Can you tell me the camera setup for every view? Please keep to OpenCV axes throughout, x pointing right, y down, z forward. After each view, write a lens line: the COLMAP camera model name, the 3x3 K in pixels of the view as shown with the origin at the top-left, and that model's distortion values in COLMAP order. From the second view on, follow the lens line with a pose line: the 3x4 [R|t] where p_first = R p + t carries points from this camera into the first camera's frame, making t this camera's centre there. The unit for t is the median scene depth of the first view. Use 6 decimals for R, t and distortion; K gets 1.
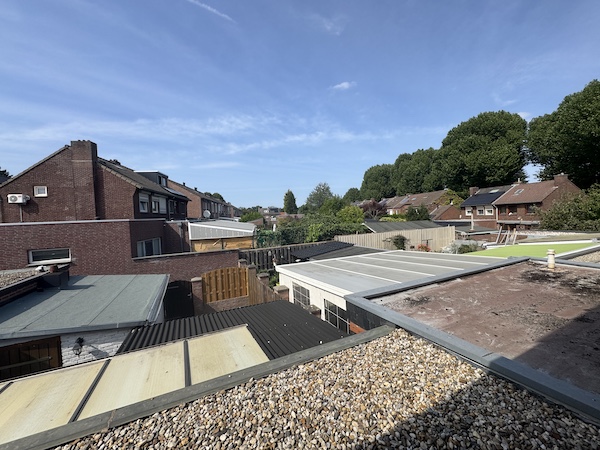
lens RADIAL K [[239.0, 0, 298.9], [0, 239.0, 221.0], [0, 0, 1]] dist [-0.000557, 0.000459]
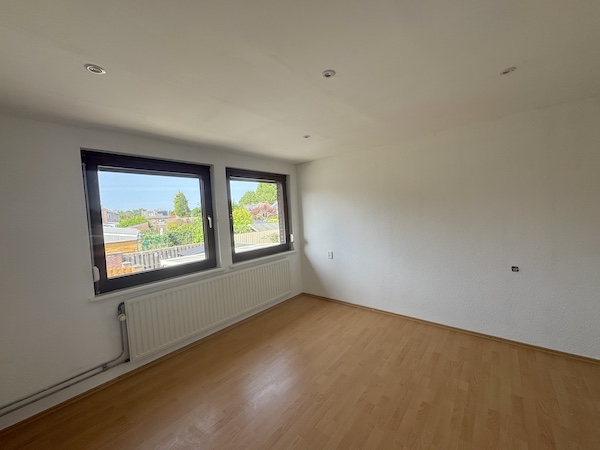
lens RADIAL K [[239.0, 0, 301.7], [0, 239.0, 223.5], [0, 0, 1]] dist [-0.000557, 0.000459]
pose [[0.912354, -0.030376, 0.408274, 0.025706], [0.029076, 0.999533, 0.009389, 0.001407], [-0.408369, 0.003305, 0.912811, -0.159618]]
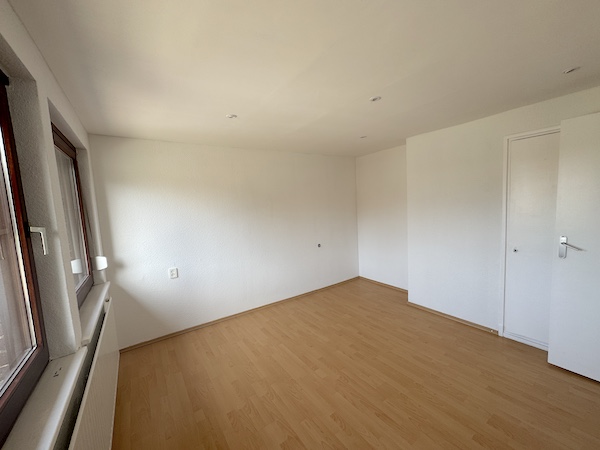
lens RADIAL K [[239.0, 0, 299.4], [0, 239.0, 225.8], [0, 0, 1]] dist [-0.000557, 0.000459]
pose [[-0.150877, -0.043894, 0.987578, -0.245330], [0.078262, 0.995348, 0.056195, -0.011455], [-0.985450, 0.085768, -0.146740, 0.425151]]
